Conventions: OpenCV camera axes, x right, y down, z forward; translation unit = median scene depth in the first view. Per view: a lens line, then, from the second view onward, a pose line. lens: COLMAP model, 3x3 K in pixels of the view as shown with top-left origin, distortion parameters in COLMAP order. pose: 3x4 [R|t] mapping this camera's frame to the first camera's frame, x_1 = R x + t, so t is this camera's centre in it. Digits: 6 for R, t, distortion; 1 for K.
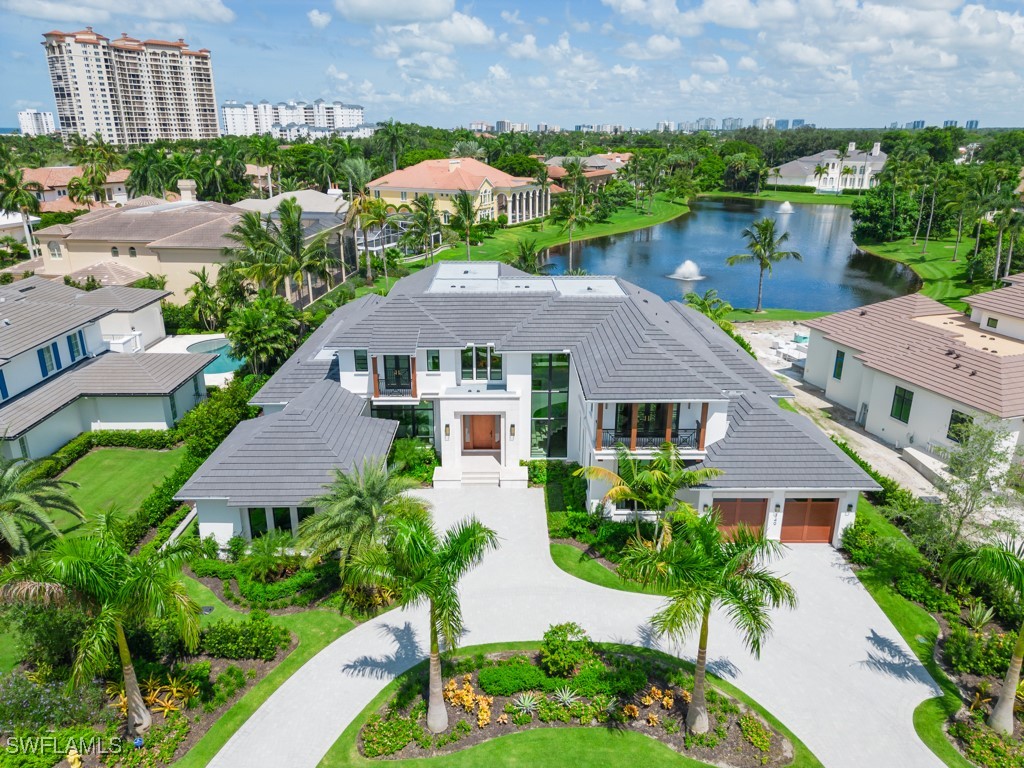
lens RADIAL K [[719.6, 0, 518.1], [0, 719.6, 381.7], [0, 0, 1]] dist [0.038486, -0.033720]
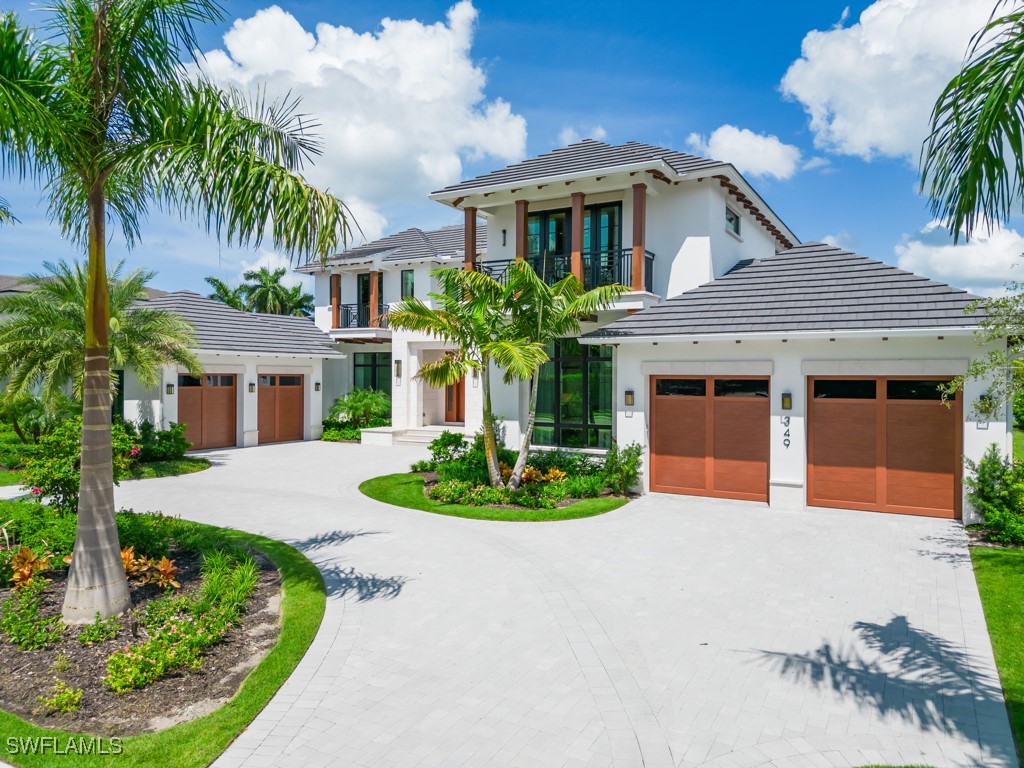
lens RADIAL K [[719.6, 0, 518.1], [0, 719.6, 381.7], [0, 0, 1]] dist [0.038486, -0.033720]
pose [[0.863143, 0.001951, -0.504956, 0.339717], [-0.169038, 0.943414, -0.285299, 0.243791], [0.475826, 0.331611, 0.814631, 0.435766]]
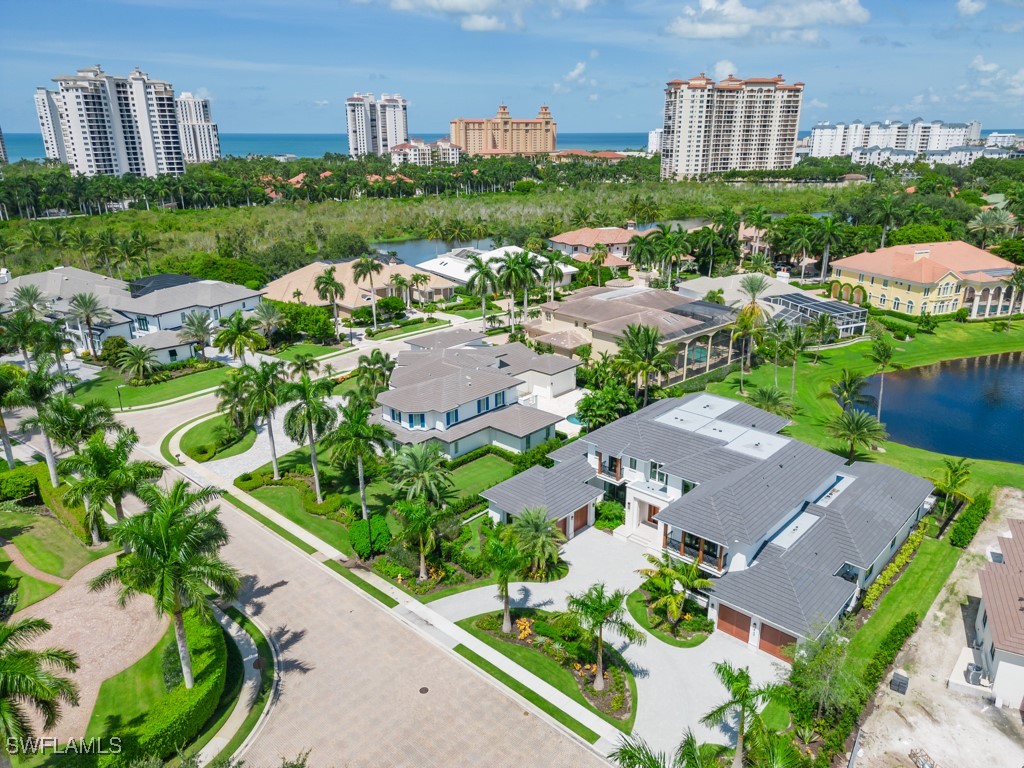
lens RADIAL K [[719.6, 0, 518.1], [0, 719.6, 381.7], [0, 0, 1]] dist [0.038486, -0.033720]
pose [[0.728881, 0.220257, -0.648243, 0.683481], [-0.224322, 0.971402, 0.077832, -0.264459], [0.646847, 0.088685, 0.757445, -0.434516]]
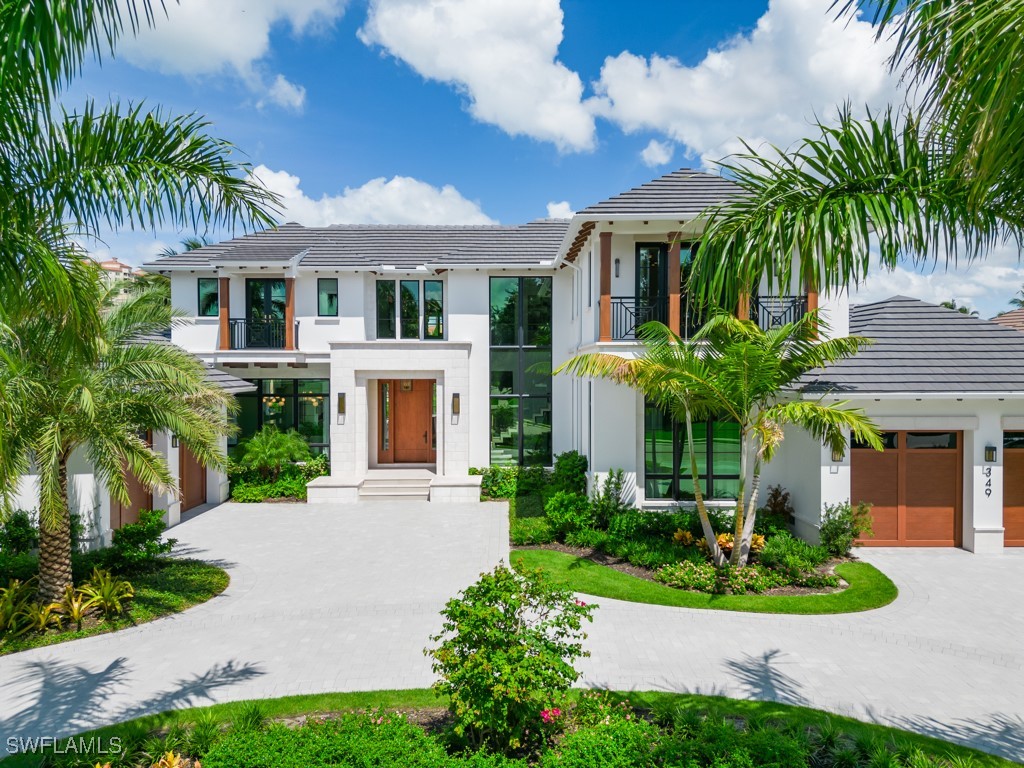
lens RADIAL K [[719.6, 0, 518.1], [0, 719.6, 381.7], [0, 0, 1]] dist [0.038486, -0.033720]
pose [[0.999974, -0.005650, -0.004424, 0.041650], [0.003937, 0.947421, -0.319965, 0.216733], [0.006000, 0.319939, 0.947419, 0.412620]]
